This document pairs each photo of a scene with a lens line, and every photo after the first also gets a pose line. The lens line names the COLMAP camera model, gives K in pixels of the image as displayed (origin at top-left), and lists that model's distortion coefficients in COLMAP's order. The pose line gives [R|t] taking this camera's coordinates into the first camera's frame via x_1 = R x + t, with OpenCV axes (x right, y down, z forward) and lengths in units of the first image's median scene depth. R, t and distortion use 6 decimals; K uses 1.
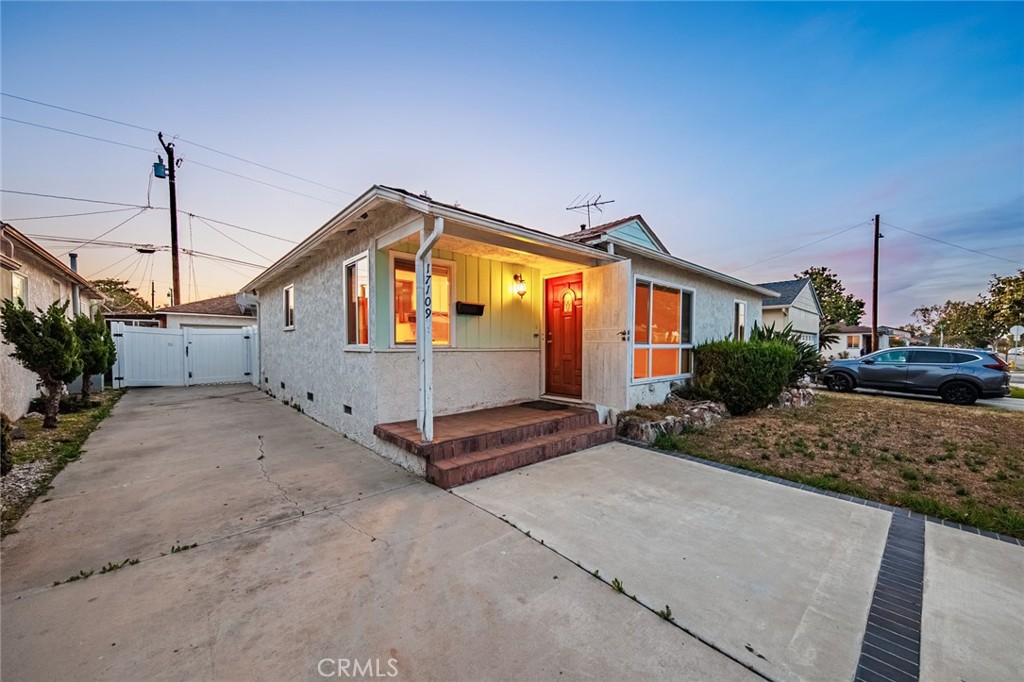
lens RADIAL K [[332.9, 0, 516.8], [0, 332.9, 346.5], [0, 0, 1]] dist [-0.001916, -0.000281]
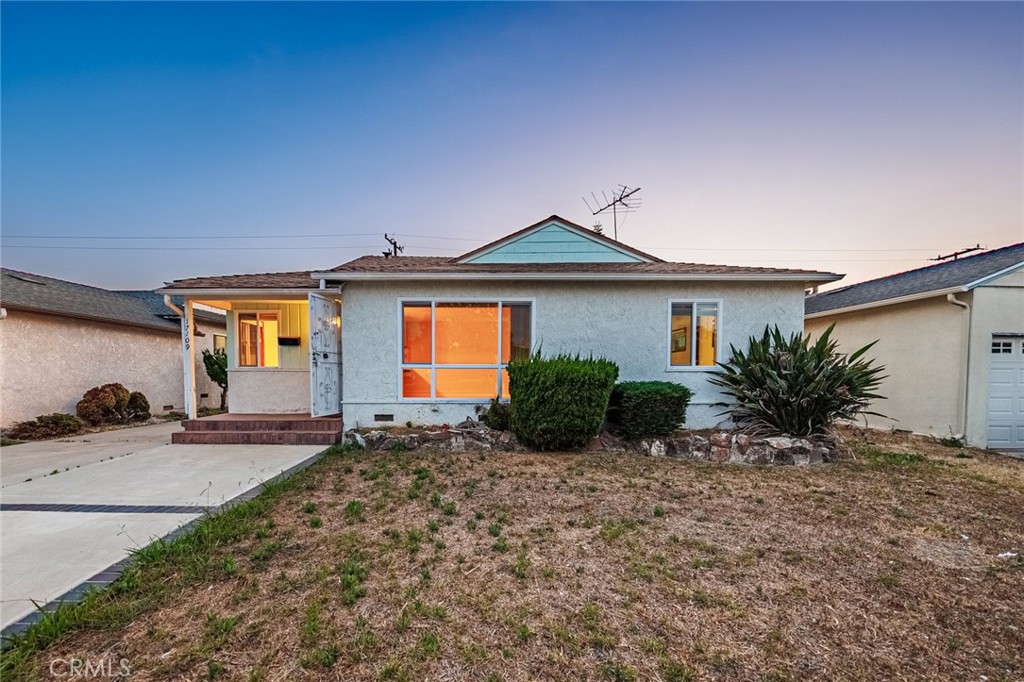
lens RADIAL K [[349.5, 0, 509.3], [0, 349.5, 381.6], [0, 0, 1]] dist [-0.000905, -0.000120]
pose [[0.790024, 0.008753, -0.613013, 1.080760], [-0.002194, 0.999932, 0.011451, 0.028921], [0.613071, -0.007702, 0.789990, 0.281362]]
